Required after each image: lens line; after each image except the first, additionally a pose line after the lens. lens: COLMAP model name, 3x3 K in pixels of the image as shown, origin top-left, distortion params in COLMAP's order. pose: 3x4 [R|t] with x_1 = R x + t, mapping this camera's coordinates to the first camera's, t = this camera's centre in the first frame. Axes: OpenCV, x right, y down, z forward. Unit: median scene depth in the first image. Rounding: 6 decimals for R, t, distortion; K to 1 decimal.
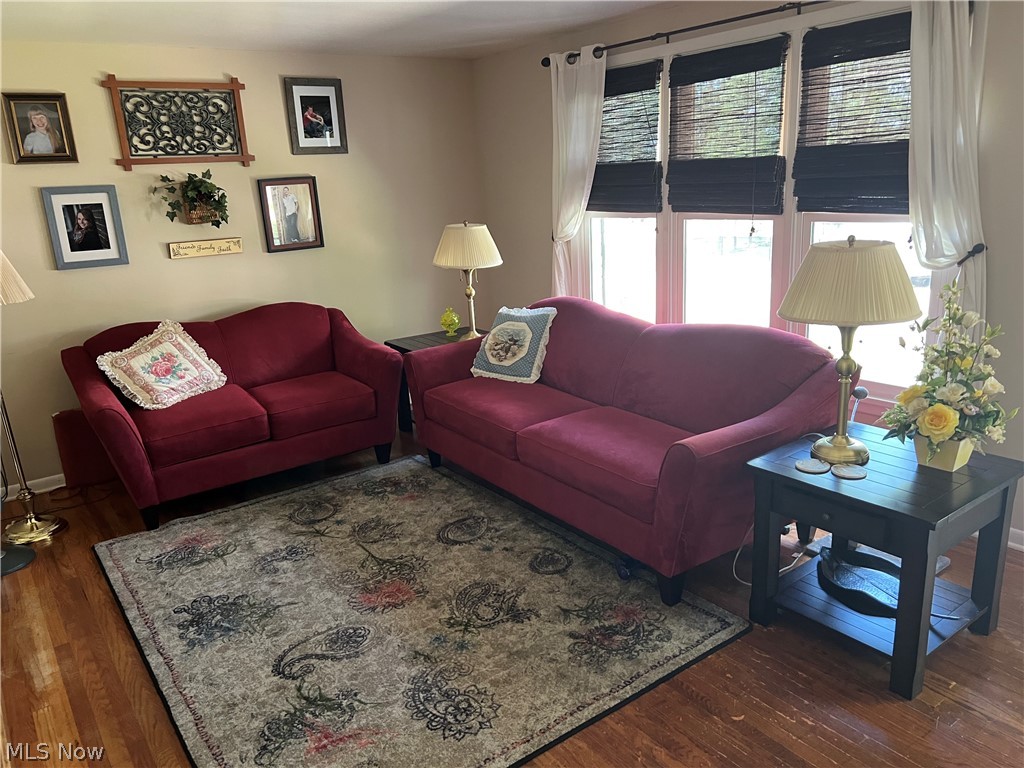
lens RADIAL K [[764.1, 0, 497.6], [0, 764.1, 394.4], [0, 0, 1]] dist [0.050633, -0.060241]
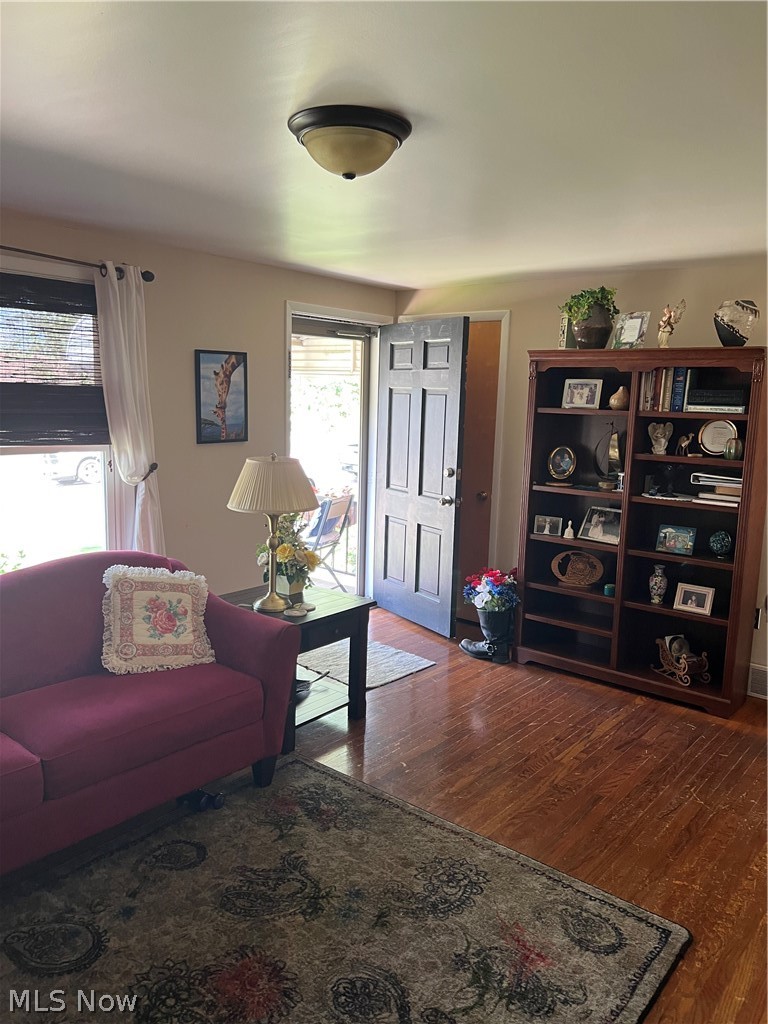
lens RADIAL K [[768.5, 0, 382.6], [0, 768.5, 507.6], [0, 0, 1]] dist [0.080467, -0.071715]
pose [[-0.253121, -0.095654, 0.962694, -0.568396], [0.255833, 0.953057, 0.161962, -0.162951], [-0.932995, 0.287285, -0.216767, 0.642287]]
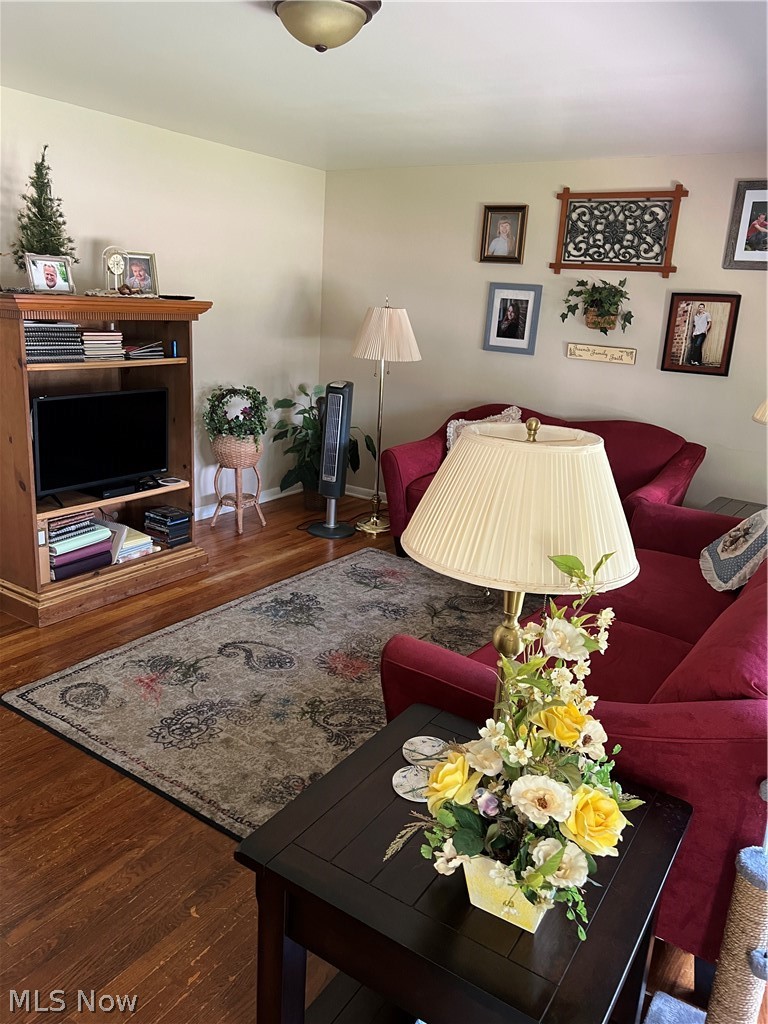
lens RADIAL K [[764.1, 0, 388.0], [0, 764.1, 508.0], [0, 0, 1]] dist [0.050633, -0.060241]
pose [[0.345854, 0.325357, -0.880072, 0.523467], [-0.331986, 0.919715, 0.209548, -0.128543], [0.877594, 0.219698, 0.426101, 0.381017]]
